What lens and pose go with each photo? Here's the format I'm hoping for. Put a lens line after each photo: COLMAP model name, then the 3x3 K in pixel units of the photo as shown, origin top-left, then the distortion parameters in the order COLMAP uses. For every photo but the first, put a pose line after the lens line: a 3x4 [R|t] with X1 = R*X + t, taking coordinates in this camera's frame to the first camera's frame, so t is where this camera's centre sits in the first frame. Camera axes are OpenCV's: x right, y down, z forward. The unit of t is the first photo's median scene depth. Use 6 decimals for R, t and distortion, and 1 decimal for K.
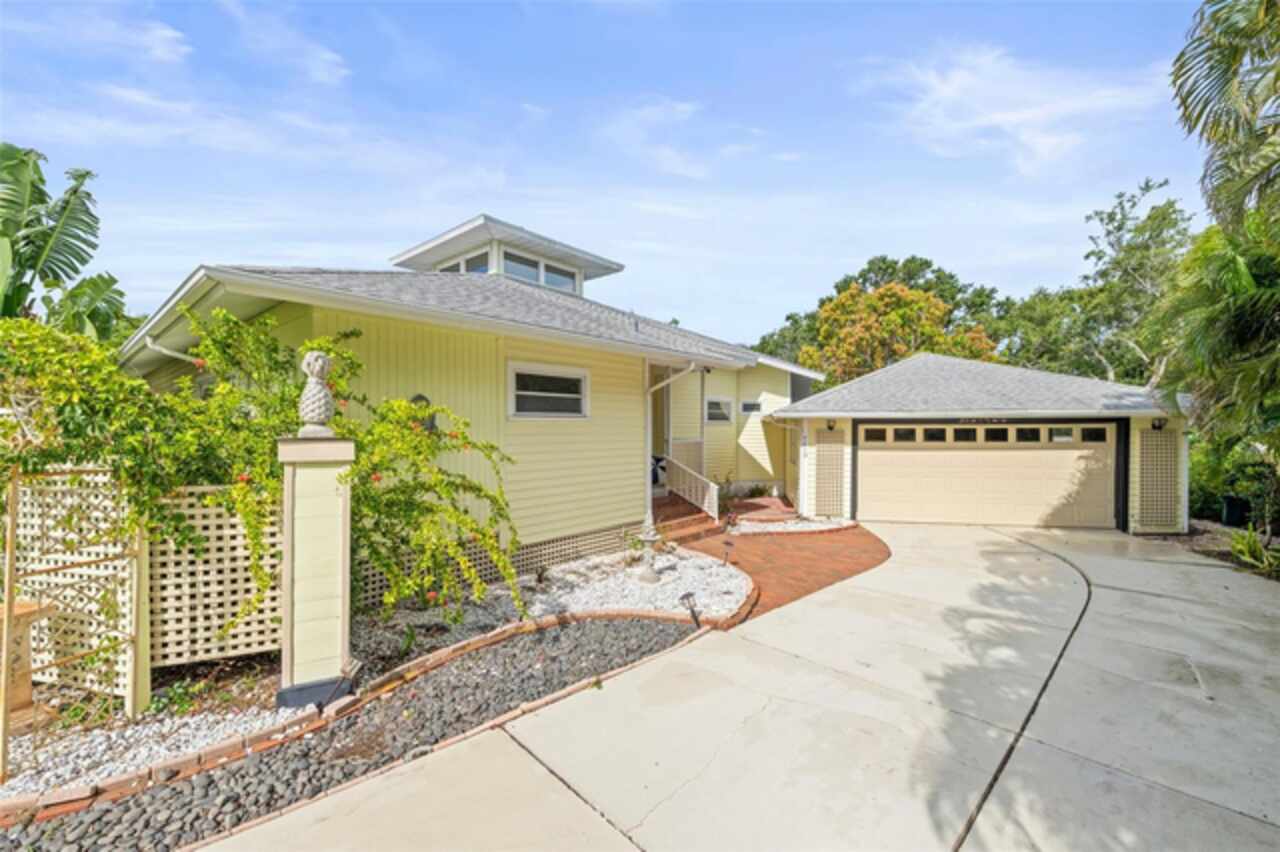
lens RADIAL K [[516.7, 0, 638.0], [0, 516.7, 425.3], [0, 0, 1]] dist [-0.001544, -0.000025]
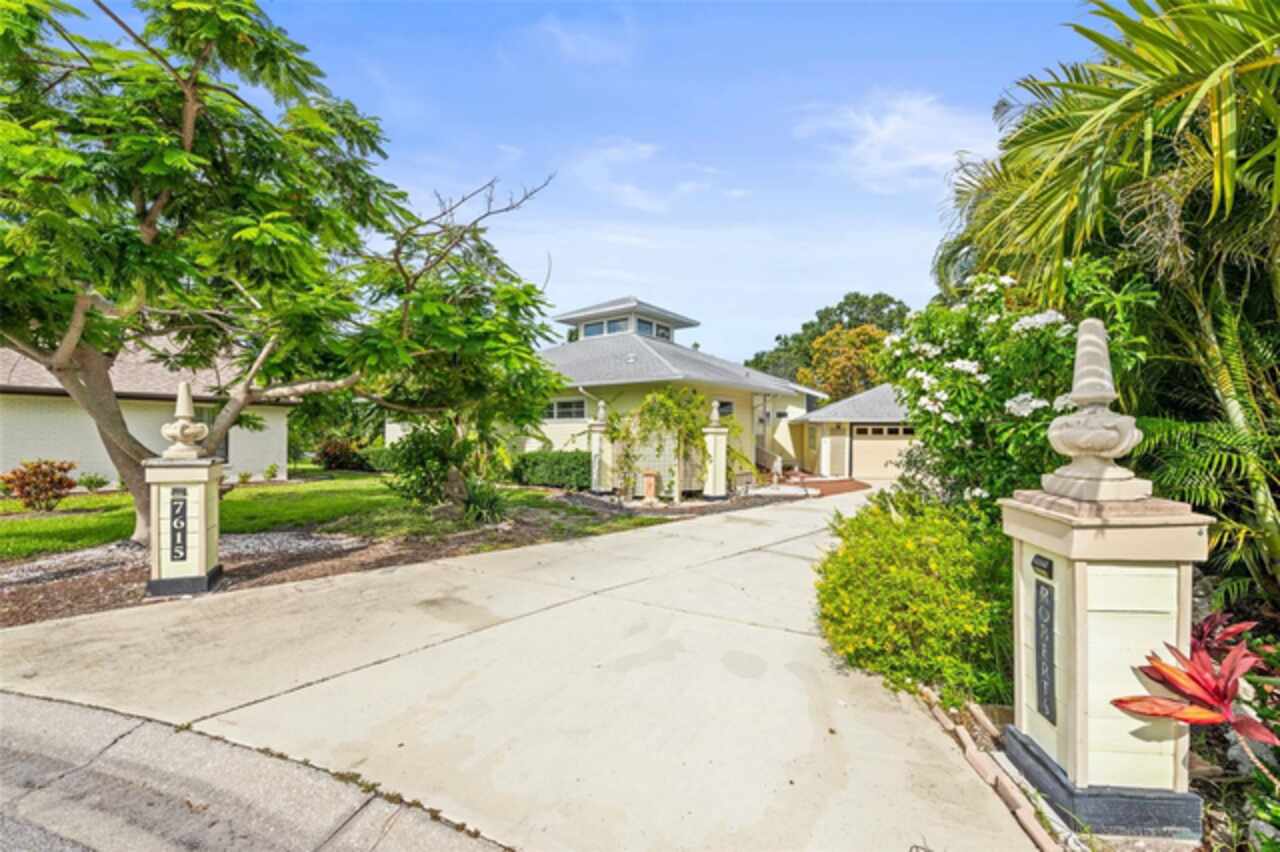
lens RADIAL K [[516.7, 0, 638.0], [0, 516.7, 425.3], [0, 0, 1]] dist [-0.001544, -0.000025]
pose [[0.998445, 0.007318, 0.055266, -0.301518], [-0.006924, 0.999949, -0.007322, 0.011132], [-0.055317, 0.006928, 0.998445, -0.544452]]
